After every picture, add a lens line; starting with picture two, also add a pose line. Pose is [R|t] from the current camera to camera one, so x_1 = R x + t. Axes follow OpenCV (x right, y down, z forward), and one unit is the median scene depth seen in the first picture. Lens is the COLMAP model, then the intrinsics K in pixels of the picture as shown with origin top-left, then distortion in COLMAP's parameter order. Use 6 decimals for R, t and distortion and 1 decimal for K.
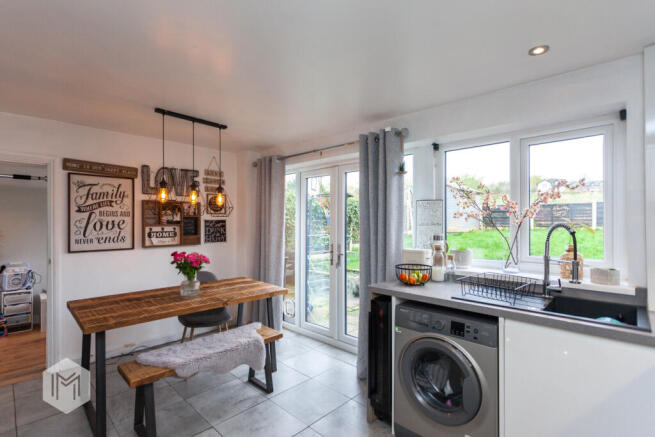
lens RADIAL K [[315.8, 0, 327.5], [0, 315.8, 218.5], [0, 0, 1]] dist [0.016708, 0.000013]
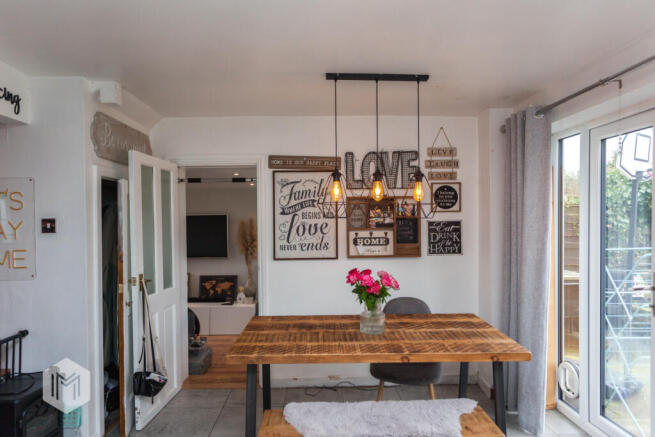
lens RADIAL K [[419.2, 0, 327.5], [0, 419.2, 218.5], [0, 0, 1]] dist [-0.004915, 0.000213]
pose [[0.710739, -0.008514, -0.703404, 0.117243], [0.015790, 0.999868, 0.003853, -0.010274], [0.703278, -0.013845, 0.710780, 0.237091]]
